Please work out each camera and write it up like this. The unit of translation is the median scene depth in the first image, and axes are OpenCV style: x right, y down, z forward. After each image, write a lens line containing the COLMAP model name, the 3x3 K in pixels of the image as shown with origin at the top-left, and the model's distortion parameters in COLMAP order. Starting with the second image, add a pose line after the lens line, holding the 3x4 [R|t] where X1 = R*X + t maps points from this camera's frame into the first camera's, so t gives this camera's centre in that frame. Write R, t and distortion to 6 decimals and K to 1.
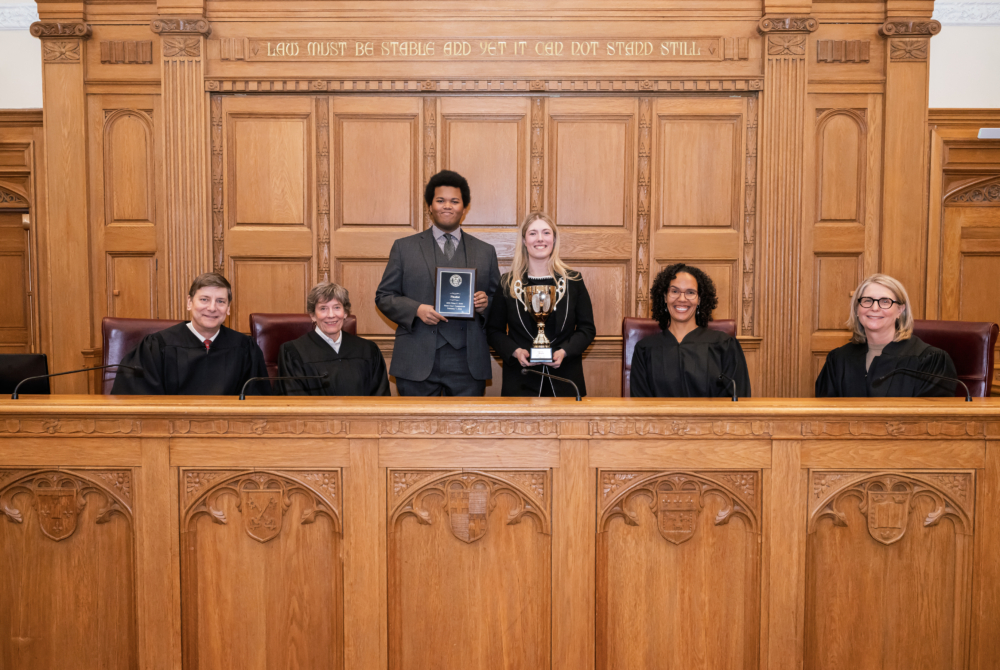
lens RADIAL K [[767.9, 0, 500.0], [0, 767.9, 335.0], [0, 0, 1]] dist [-0.000817, -0.002750]
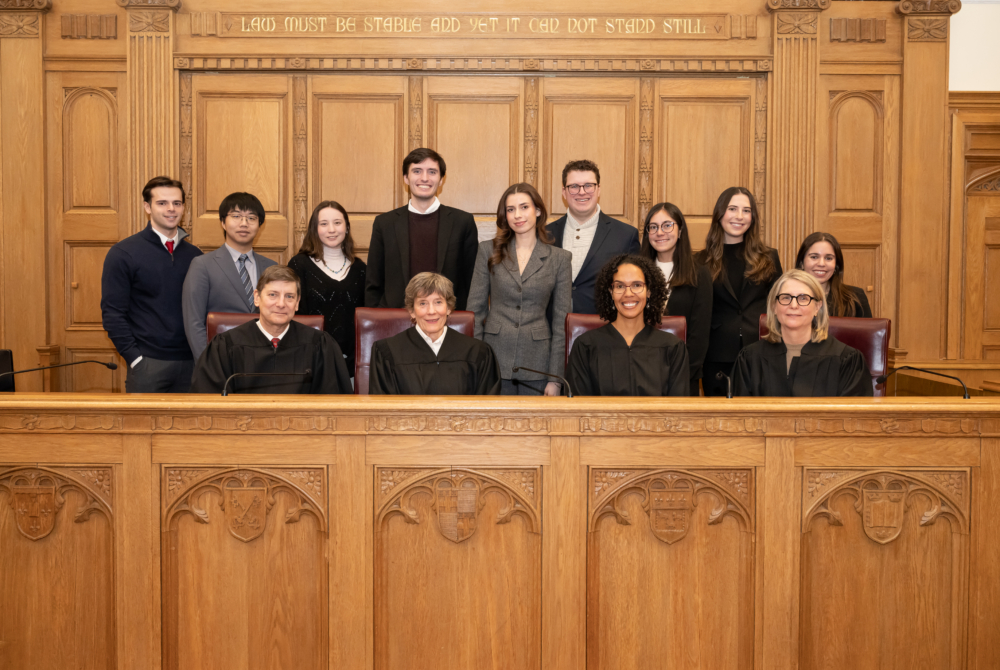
lens RADIAL K [[896.2, 0, 501.9], [0, 896.2, 317.2], [0, 0, 1]] dist [-0.006253, 0.003796]
pose [[0.999931, 0.002672, 0.011419, 0.001311], [-0.002445, 0.999799, -0.019887, 0.003518], [-0.011470, 0.019858, 0.999737, -0.082166]]
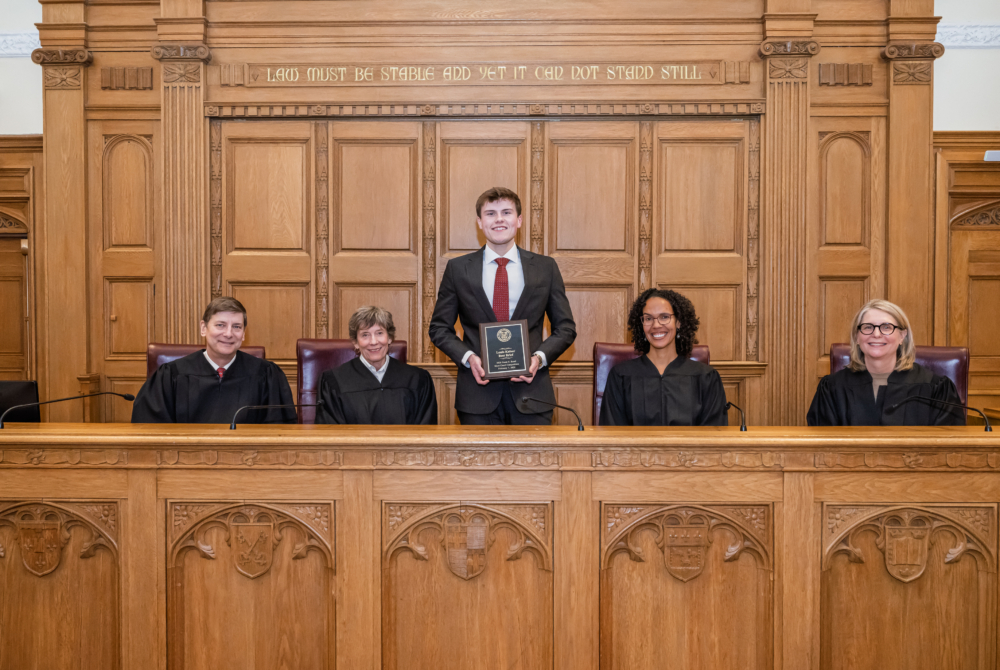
lens RADIAL K [[760.7, 0, 492.8], [0, 760.7, 334.2], [0, 0, 1]] dist [-0.001376, -0.001608]
pose [[0.999944, -0.000819, -0.010598, 0.001175], [0.000478, 0.999484, -0.032126, -0.002583], [0.010619, 0.032119, 0.999428, 0.023779]]
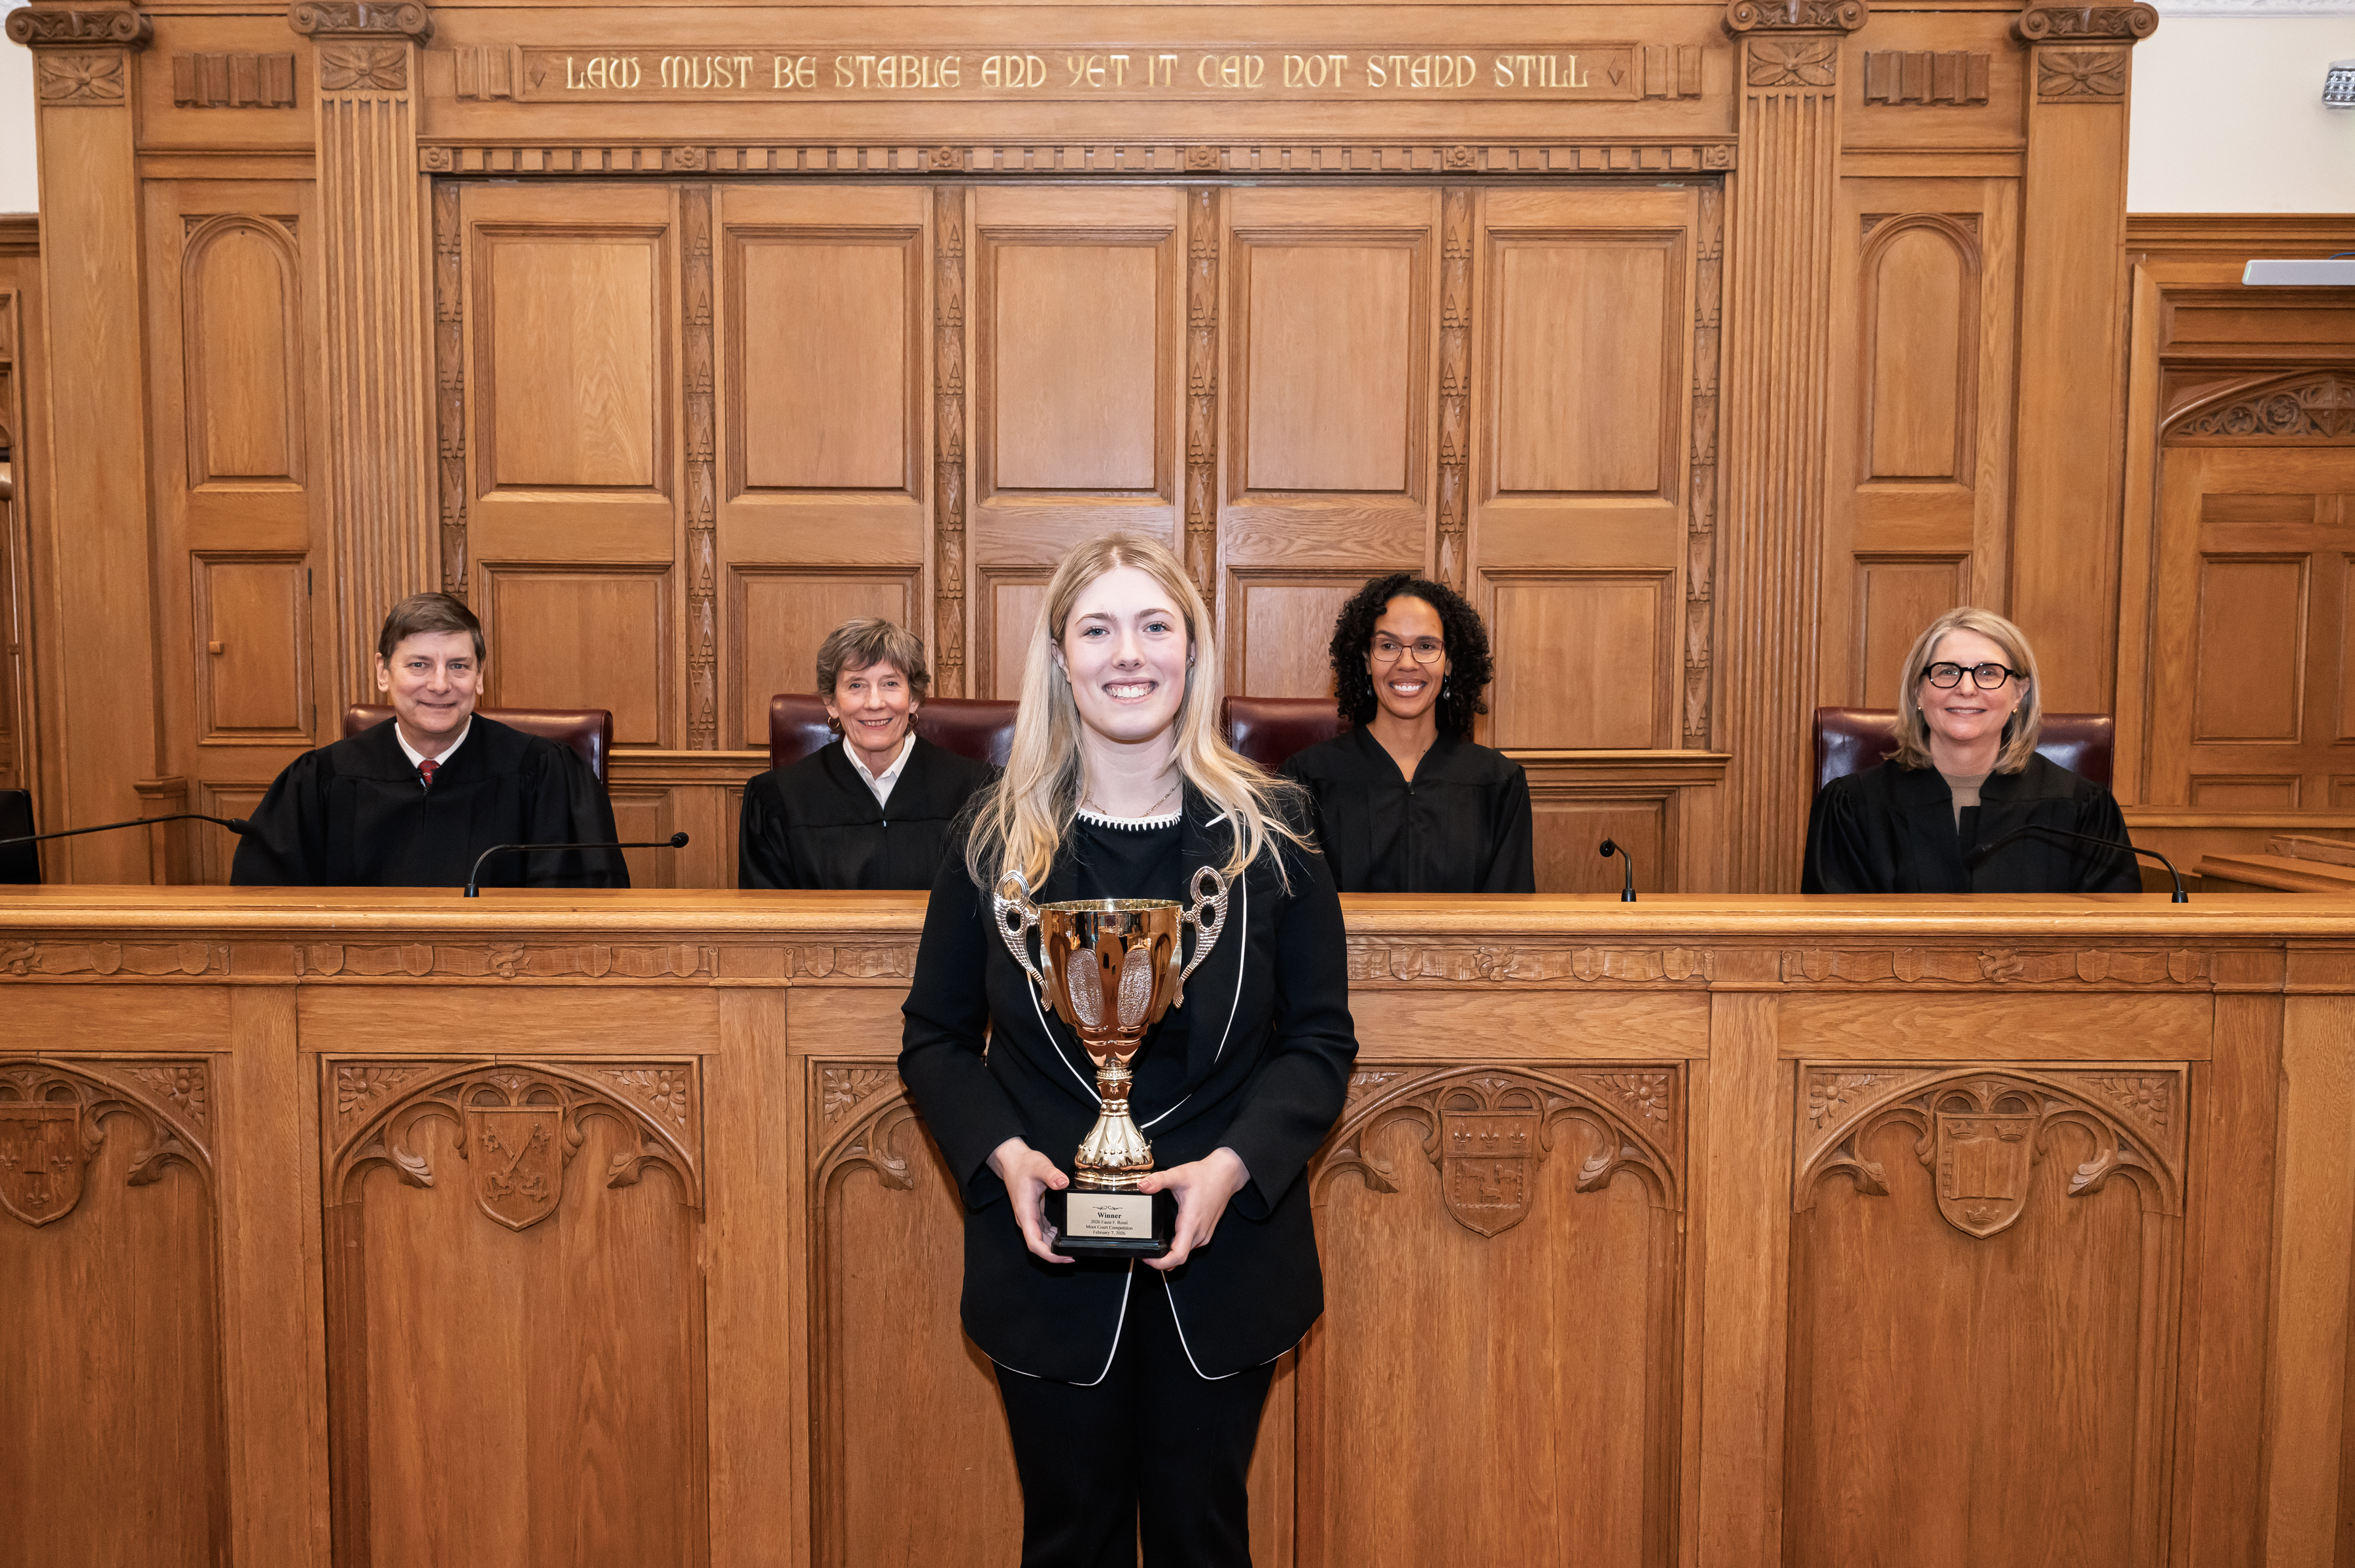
lens RADIAL K [[1791.5, 0, 1160.6], [0, 1791.5, 782.0], [0, 0, 1]] dist [-0.001376, -0.001608]
pose [[0.999996, 0.000956, -0.002706, 0.028658], [-0.000908, 0.999843, 0.017723, 0.001554], [0.002723, -0.017721, 0.999839, 0.004893]]
